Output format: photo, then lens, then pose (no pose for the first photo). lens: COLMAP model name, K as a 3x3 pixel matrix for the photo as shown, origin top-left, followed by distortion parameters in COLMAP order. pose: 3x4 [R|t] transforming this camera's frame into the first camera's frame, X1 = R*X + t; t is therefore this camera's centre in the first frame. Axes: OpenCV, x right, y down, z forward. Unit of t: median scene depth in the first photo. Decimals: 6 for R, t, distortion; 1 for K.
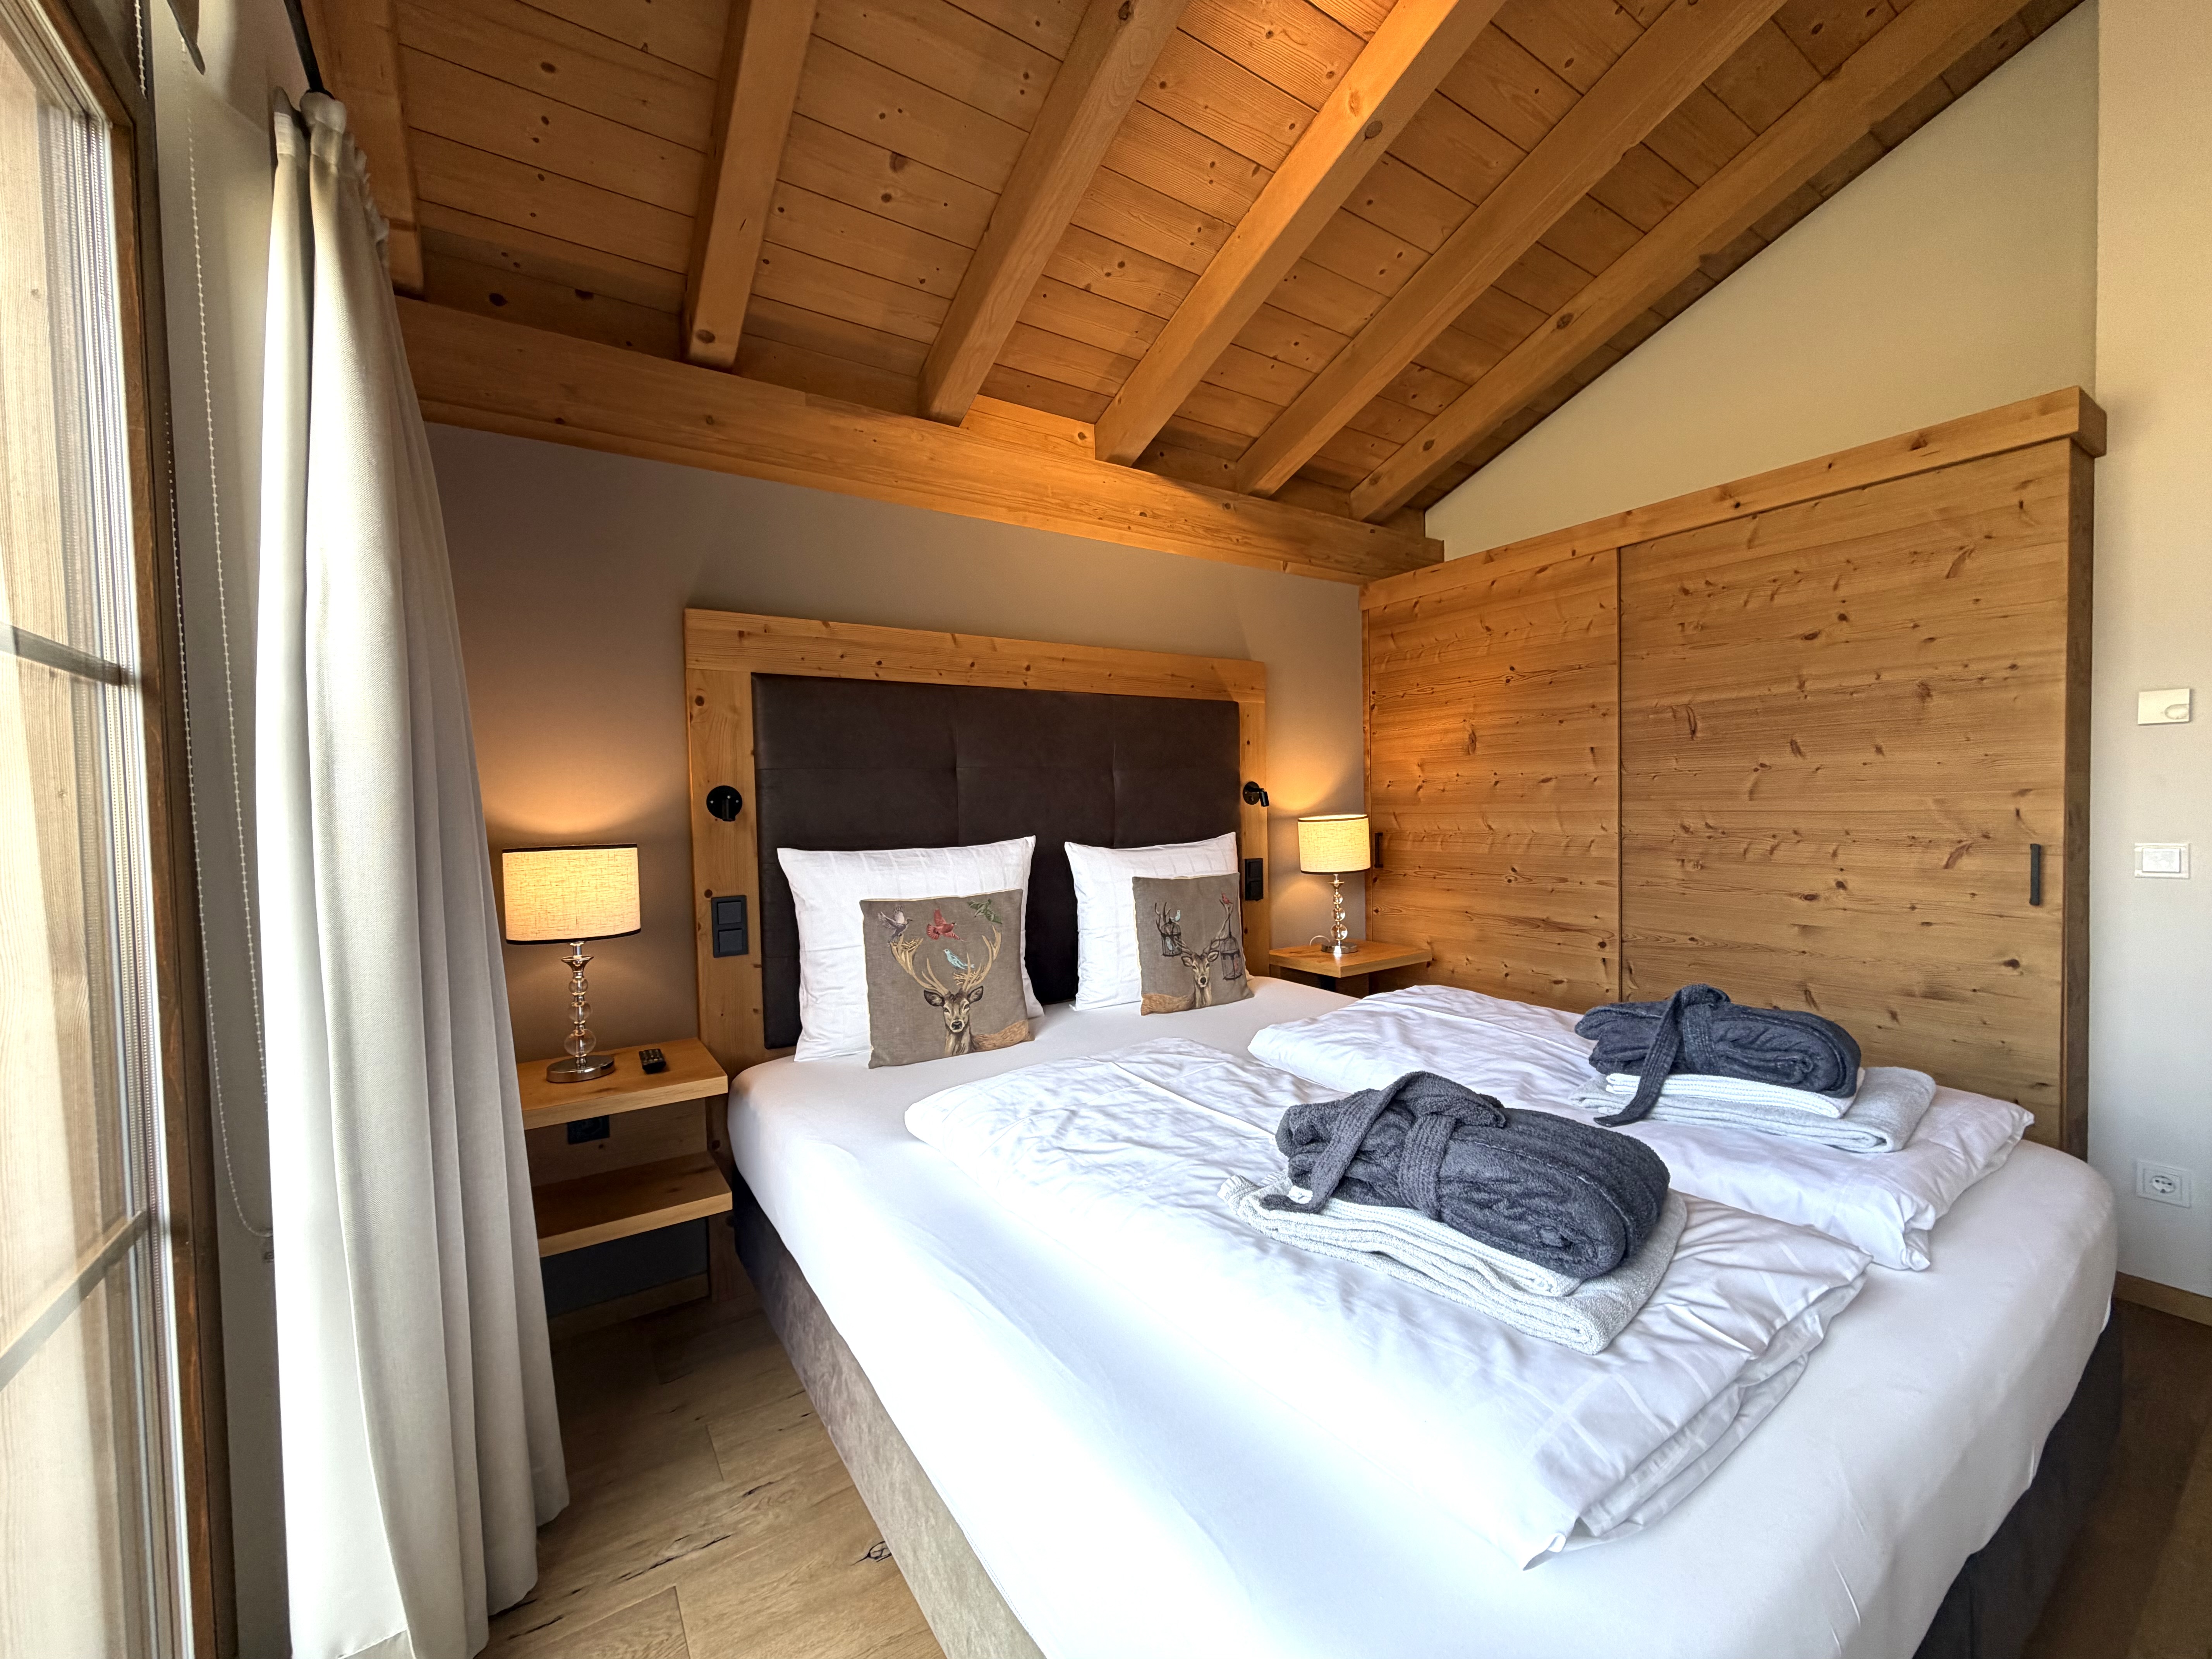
lens RADIAL K [[879.0, 0, 1103.8], [0, 879.0, 834.0], [0, 0, 1]] dist [-0.000198, 0.000254]
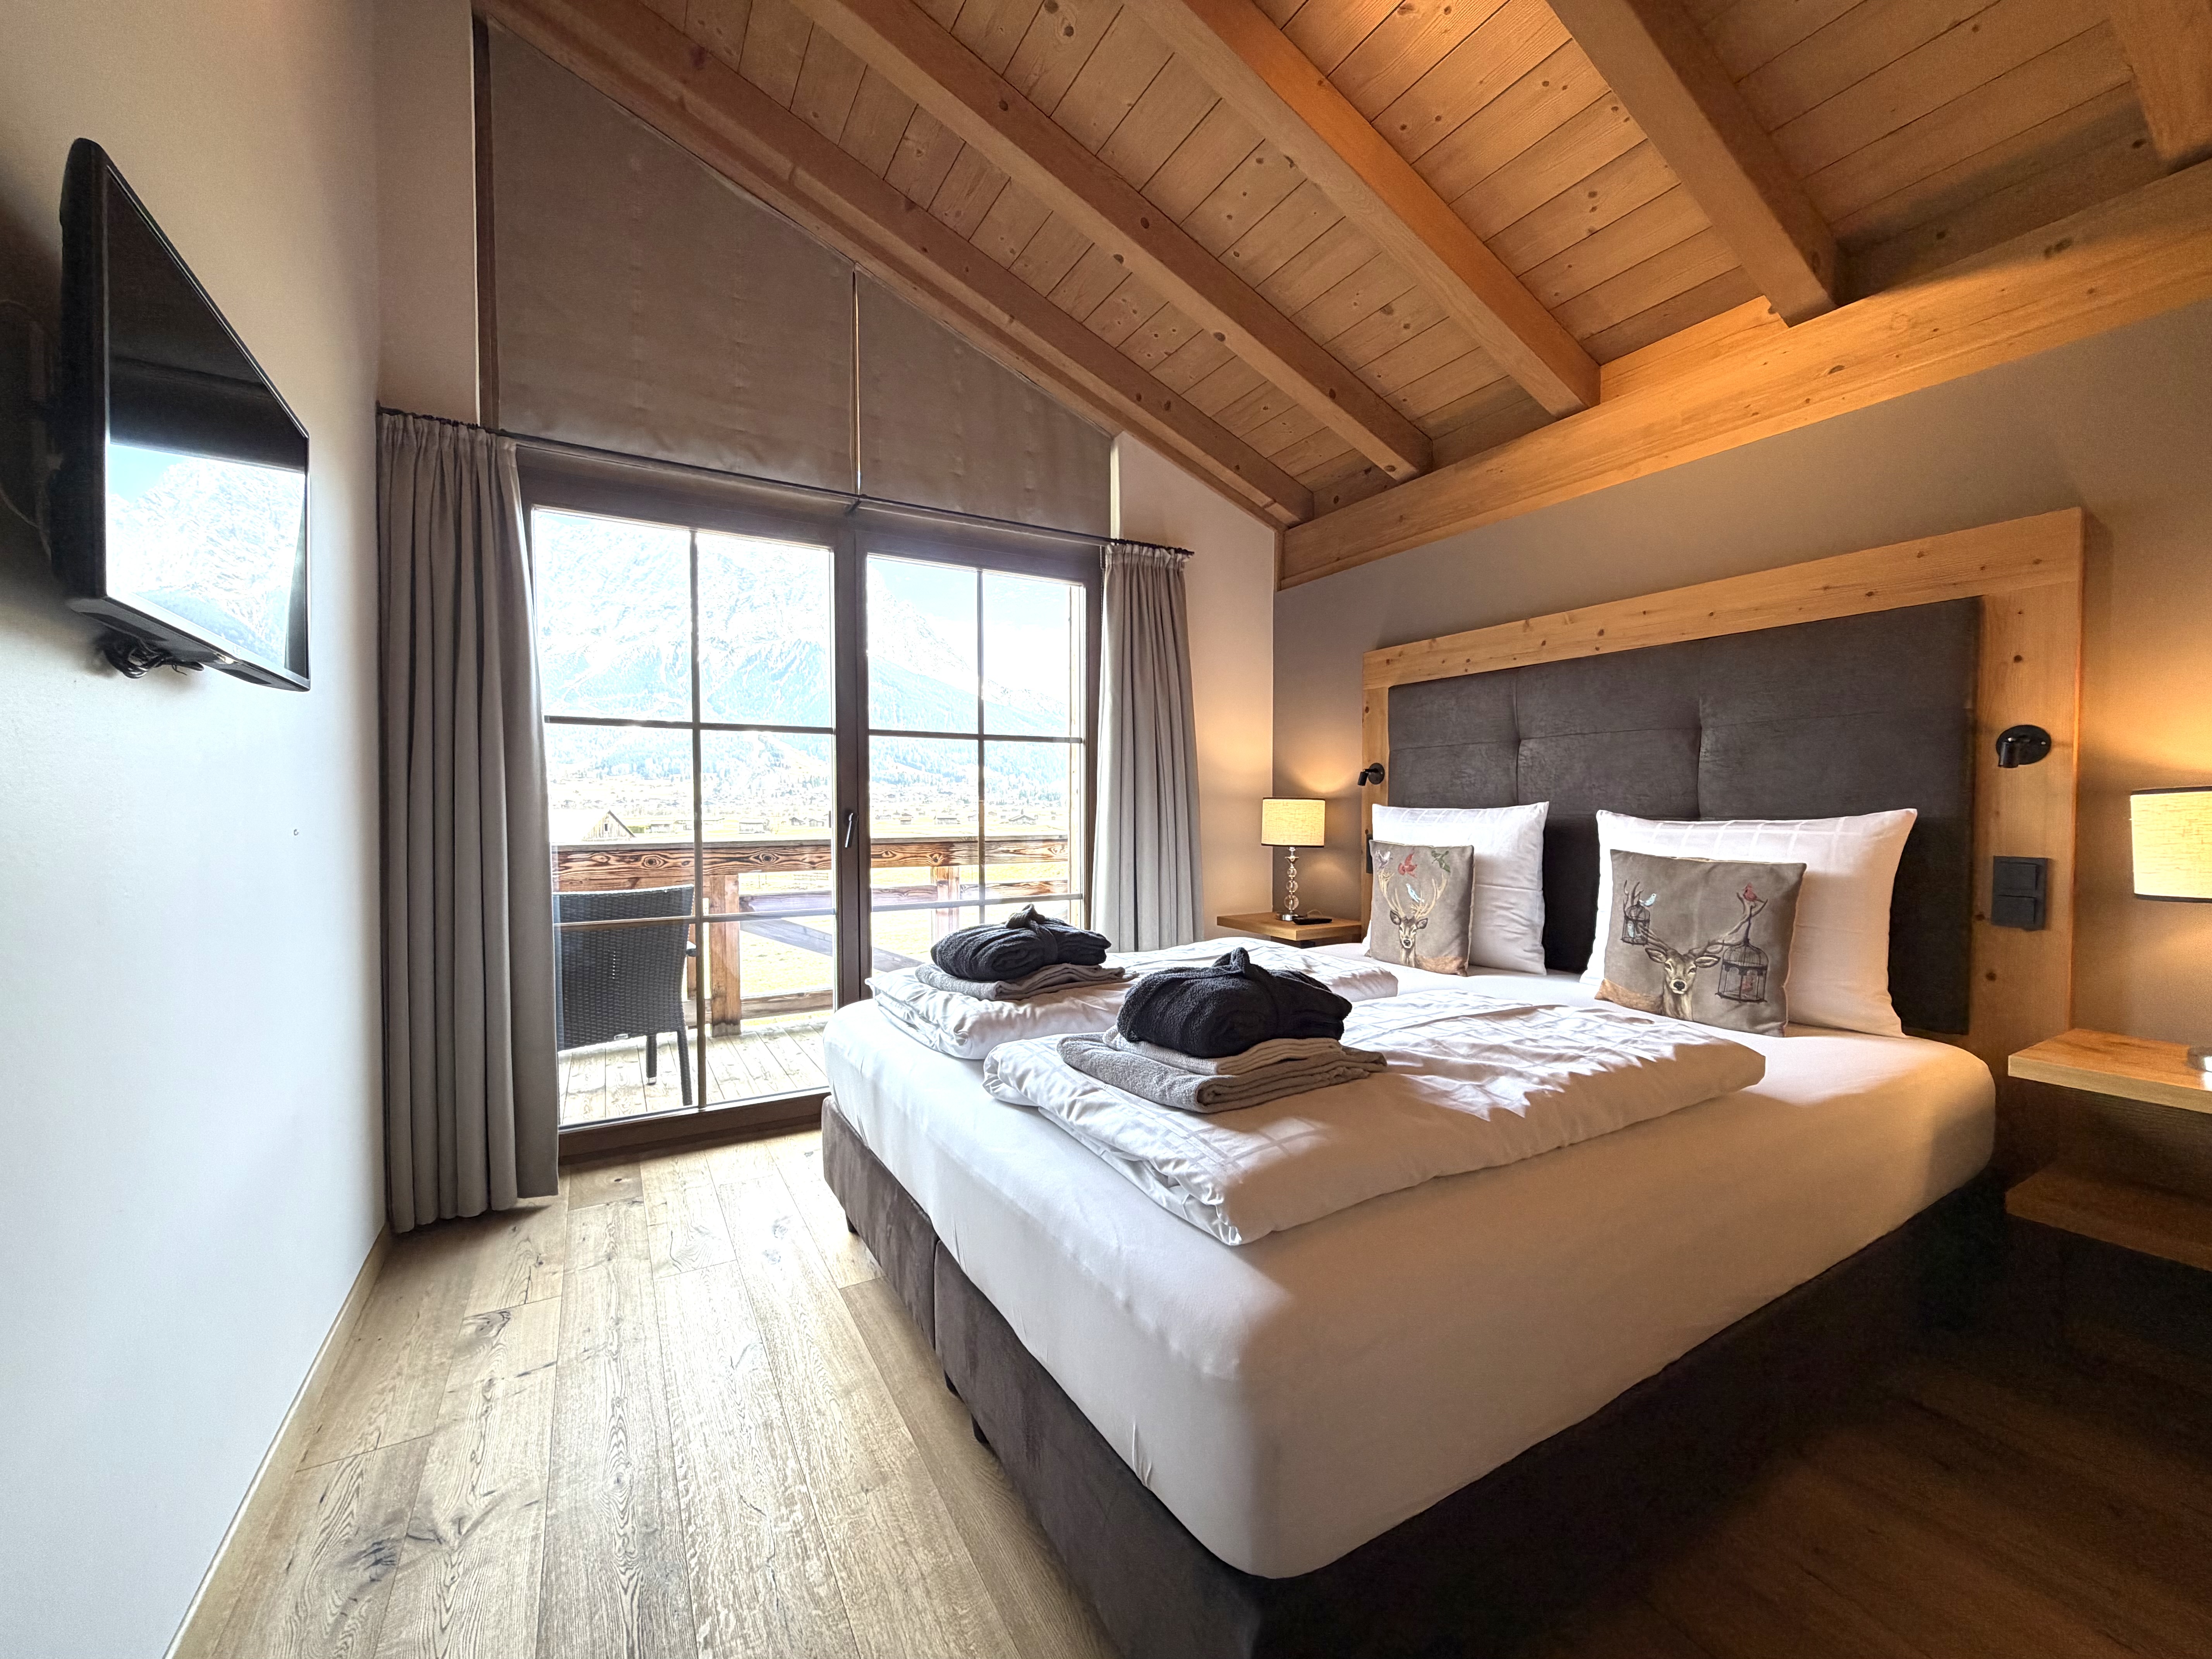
lens RADIAL K [[879.0, 0, 1103.8], [0, 879.0, 834.0], [0, 0, 1]] dist [-0.000198, 0.000254]
pose [[-0.063149, 0.051665, -0.996666, 0.995704], [-0.032688, 0.998016, 0.053806, 0.001531], [0.997469, 0.035977, -0.061335, 0.544614]]
